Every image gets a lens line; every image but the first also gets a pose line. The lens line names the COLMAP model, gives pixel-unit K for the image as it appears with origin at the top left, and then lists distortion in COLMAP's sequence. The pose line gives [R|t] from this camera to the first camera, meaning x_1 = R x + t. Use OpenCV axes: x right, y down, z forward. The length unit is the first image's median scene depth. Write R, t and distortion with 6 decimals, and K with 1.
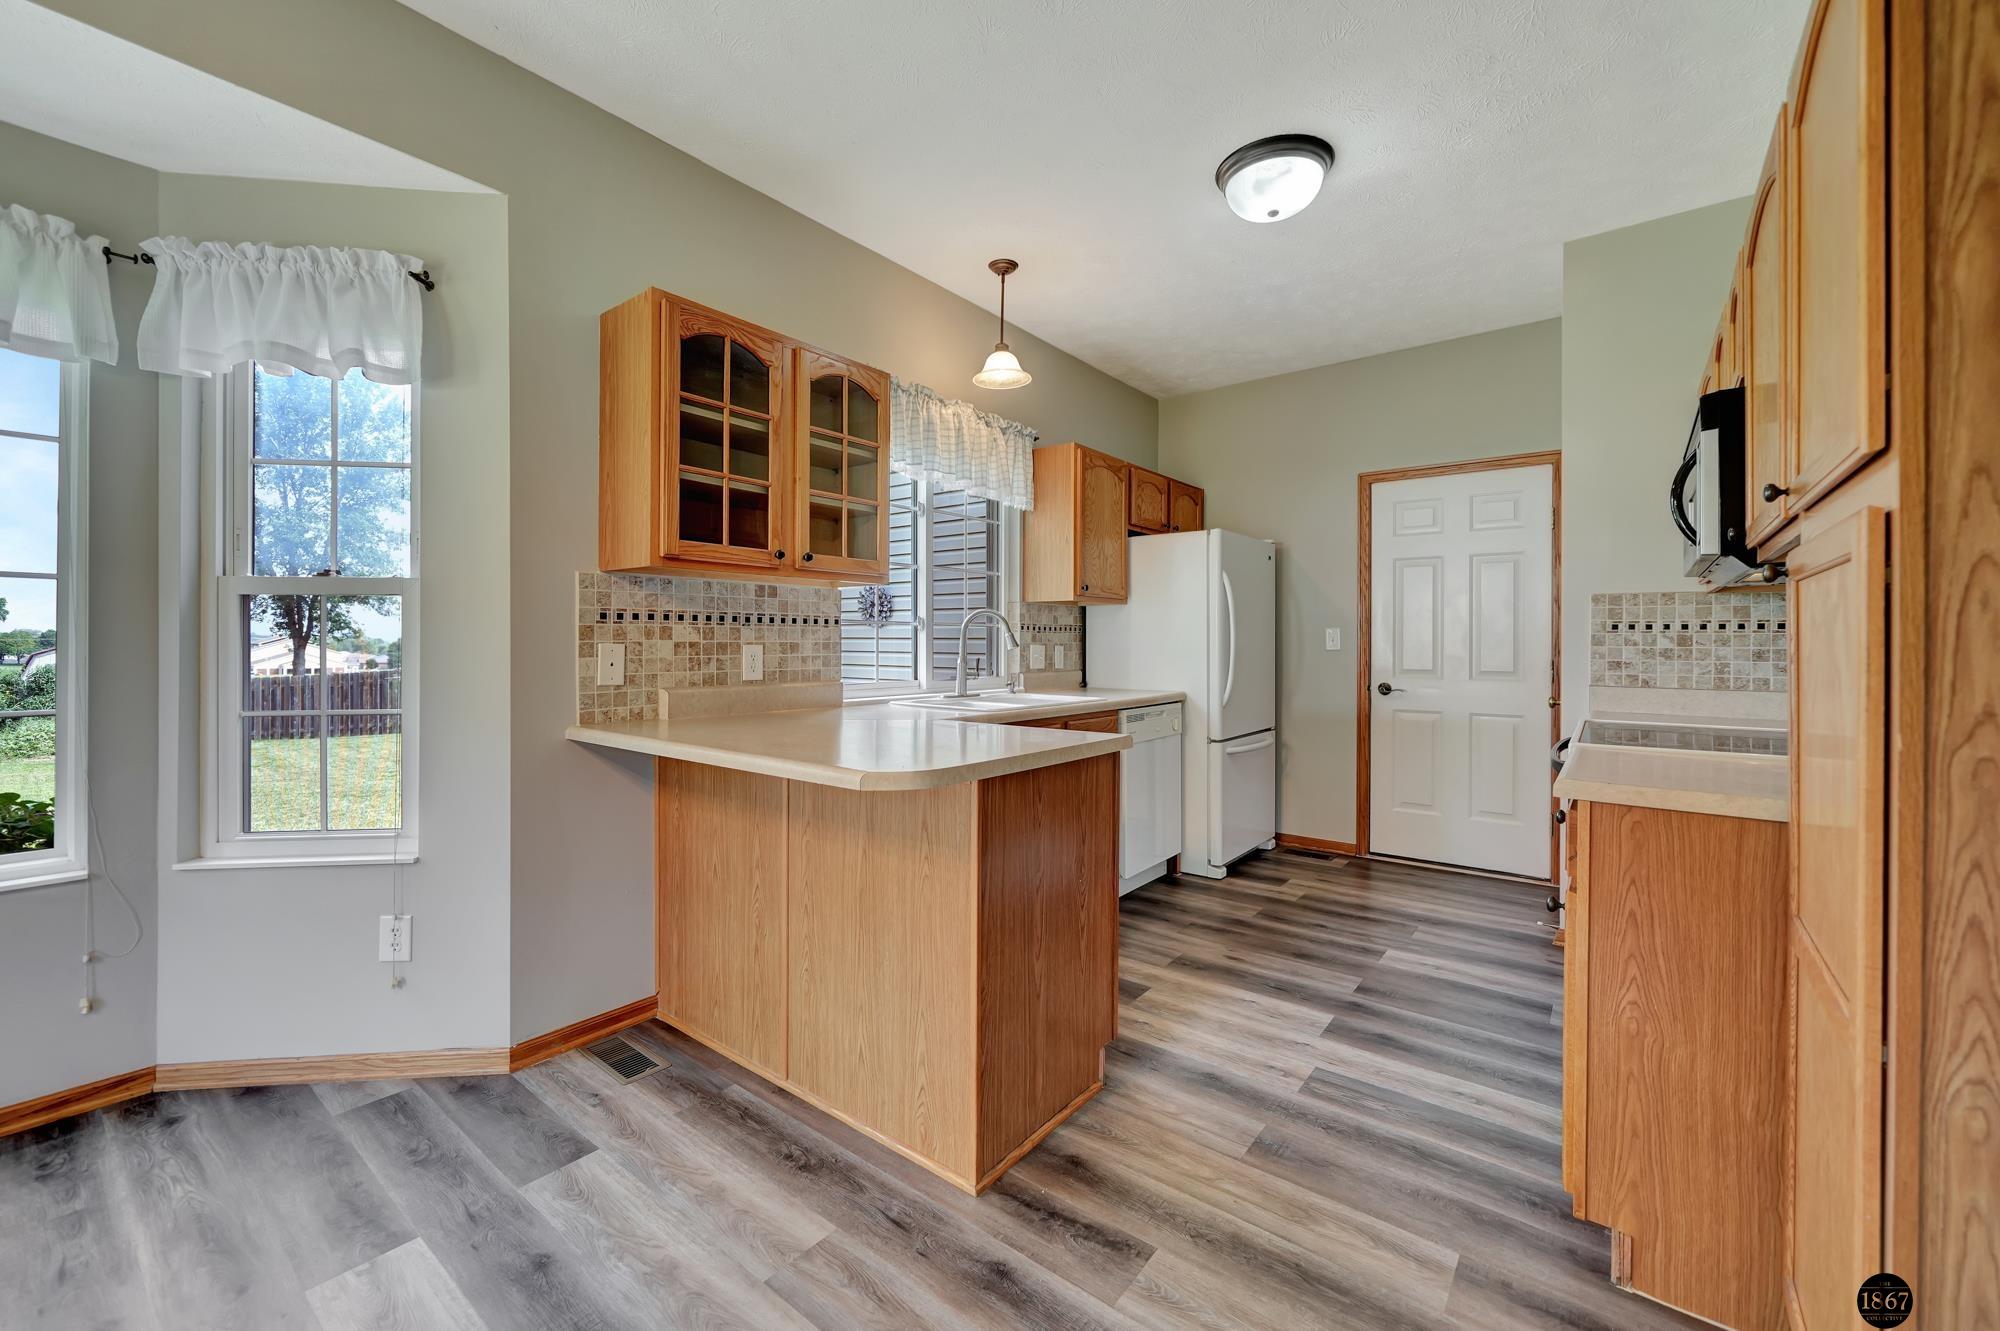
lens RADIAL K [[802.2, 0, 977.4], [0, 802.2, 642.8], [0, 0, 1]] dist [-0.001332, -0.000546]
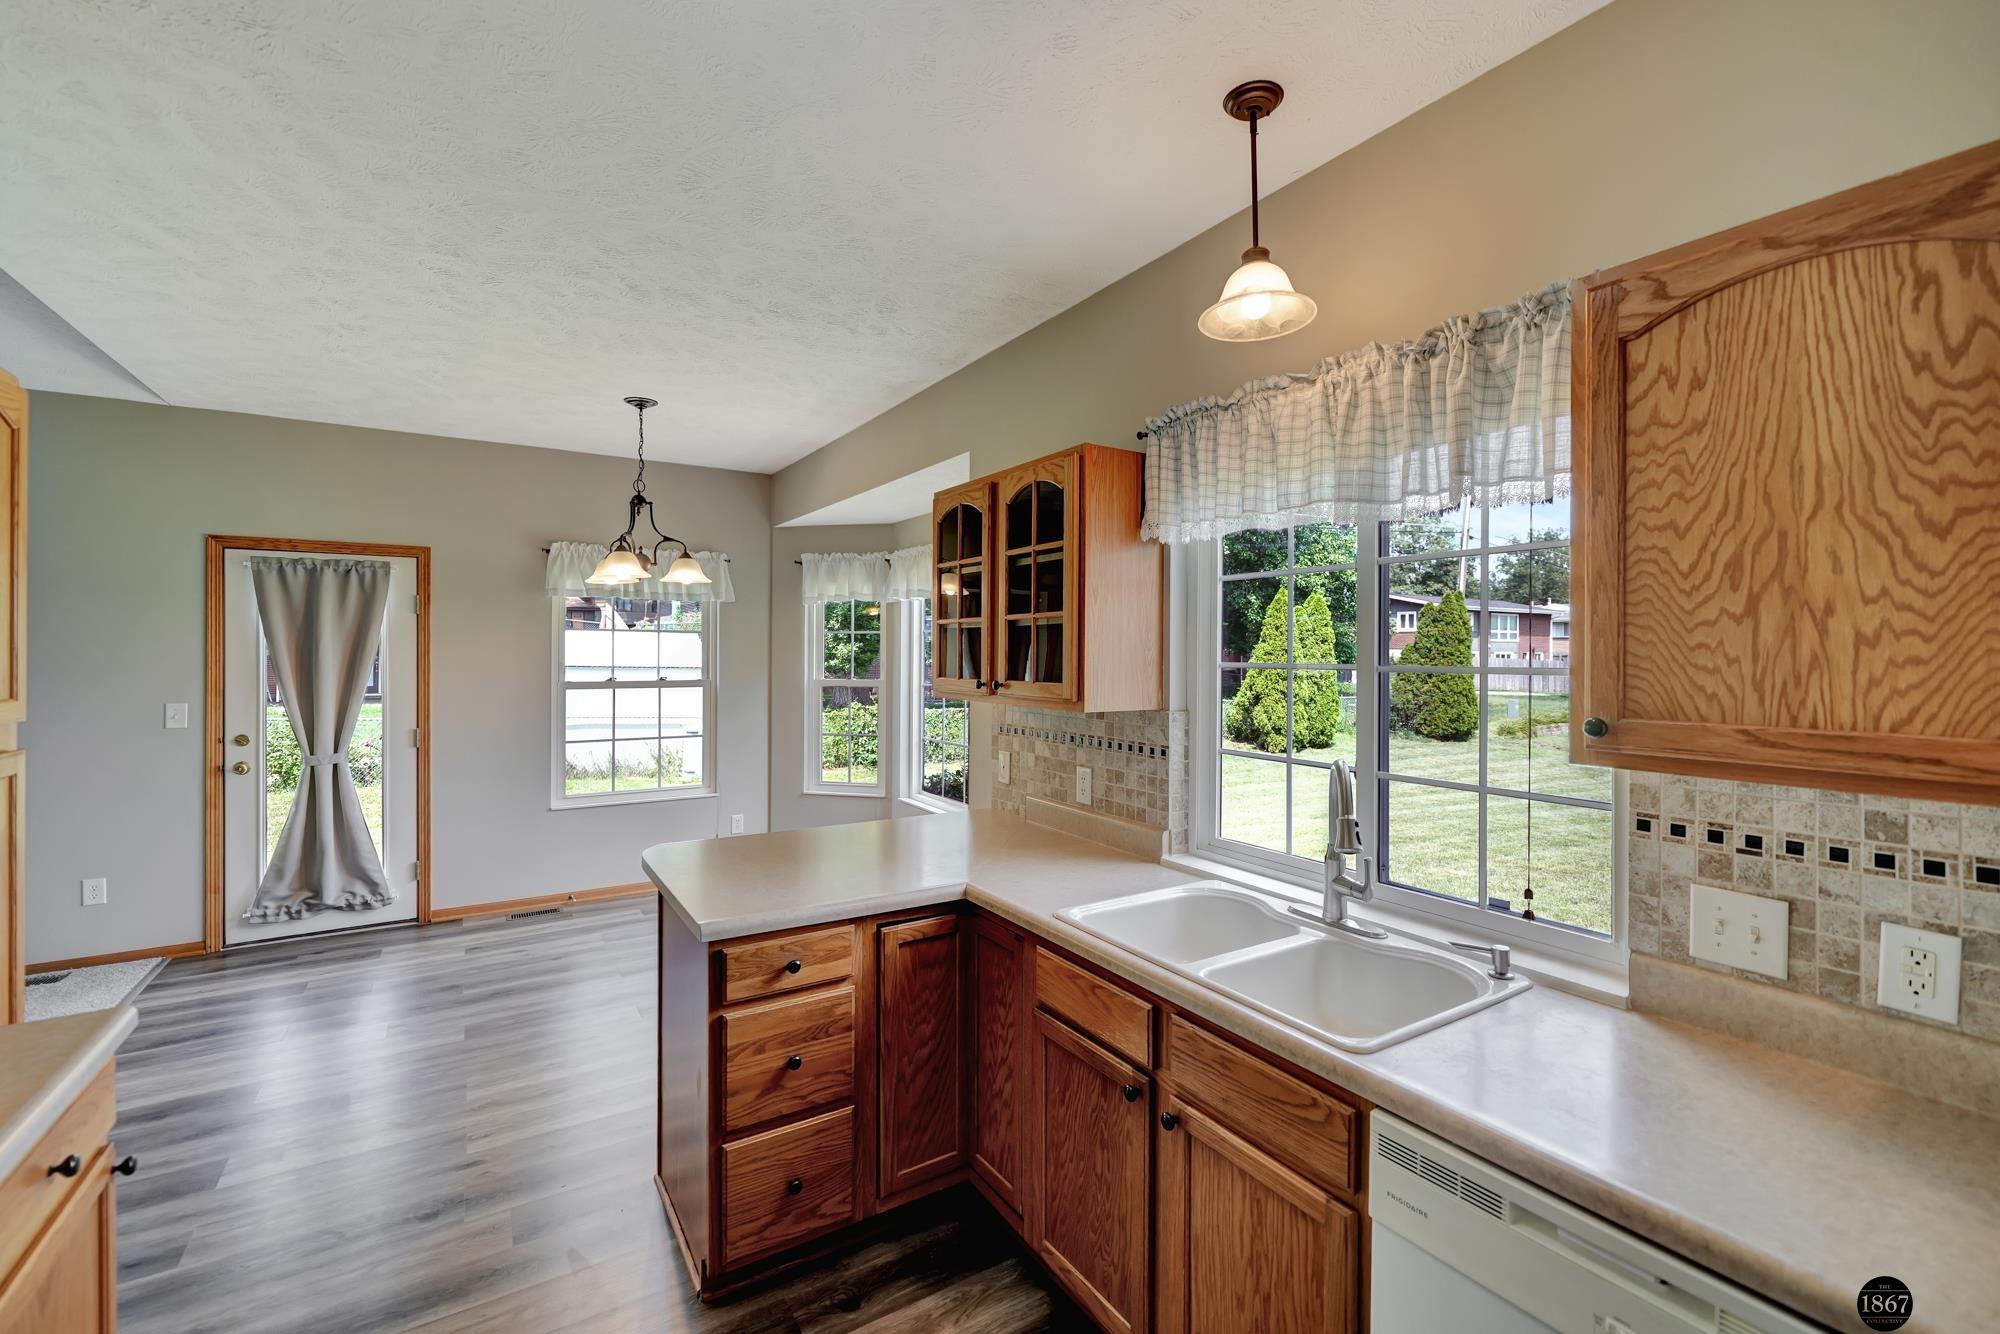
lens RADIAL K [[843.8, 0, 989.3], [0, 843.8, 652.8], [0, 0, 1]] dist [0.002711, -0.000271]
pose [[-0.329190, -0.006292, -0.944243, 0.746174], [-0.007699, 0.999962, -0.003979, -0.135191], [0.944232, 0.005960, -0.329226, 1.266988]]
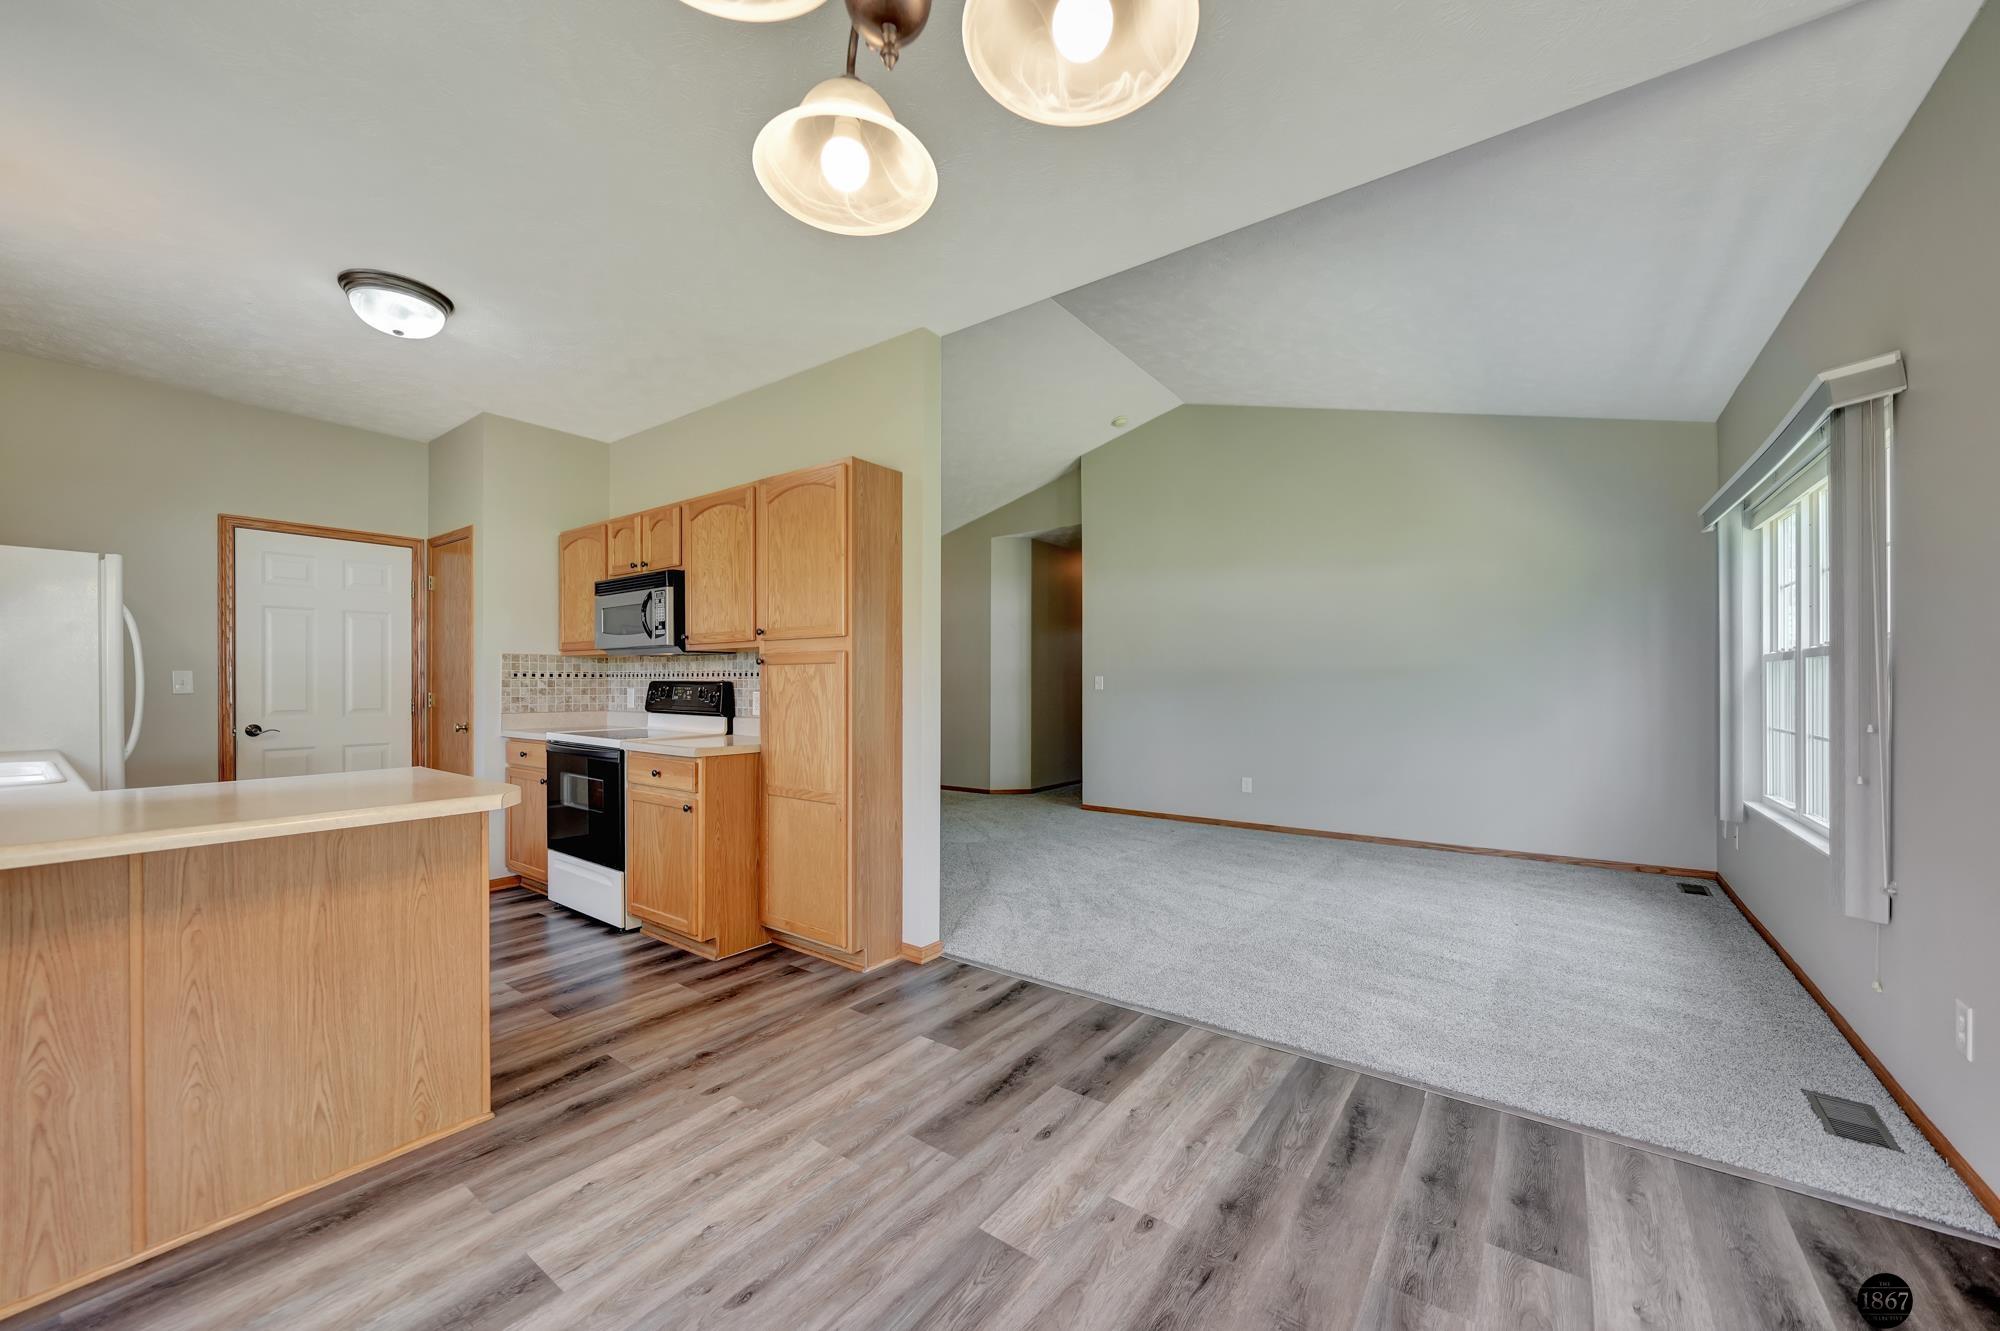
lens RADIAL K [[756.7, 0, 986.2], [0, 756.7, 684.5], [0, 0, 1]] dist [-0.001189, -0.000717]
pose [[-0.033700, -0.007460, 0.999404, -0.781691], [0.000709, 0.999972, 0.007488, -0.012737], [-0.999432, 0.000961, -0.033694, 0.151359]]
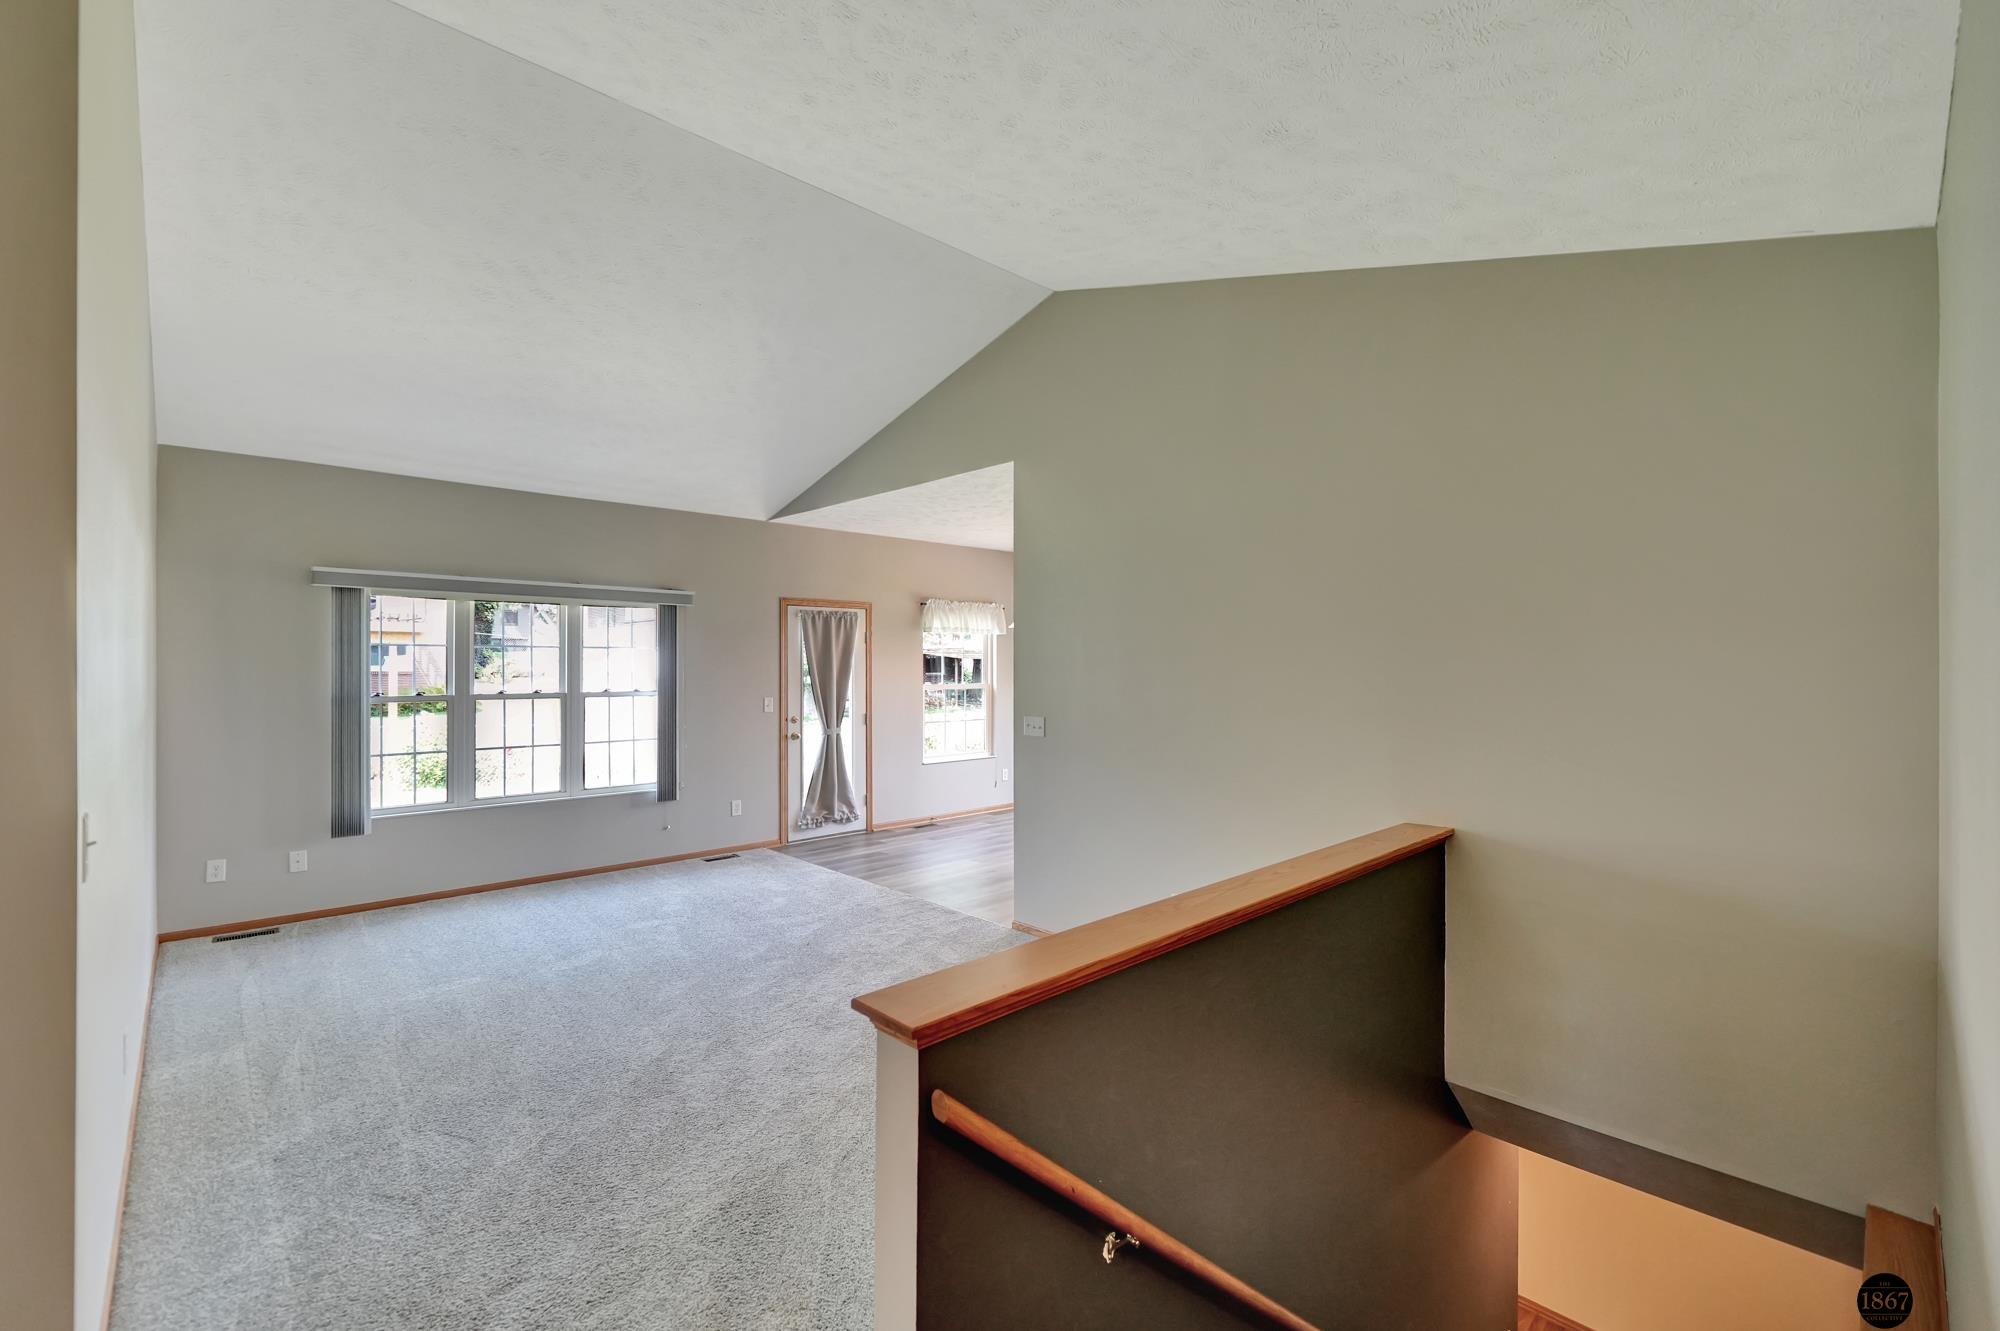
lens RADIAL K [[843.8, 0, 989.3], [0, 843.8, 651.3], [0, 0, 1]] dist [0.002711, -0.000271]
pose [[-0.138327, -0.023615, -0.990105, 2.276436], [-0.002683, 0.999721, -0.023470, -0.120520], [0.990383, -0.000590, -0.138352, 0.384630]]
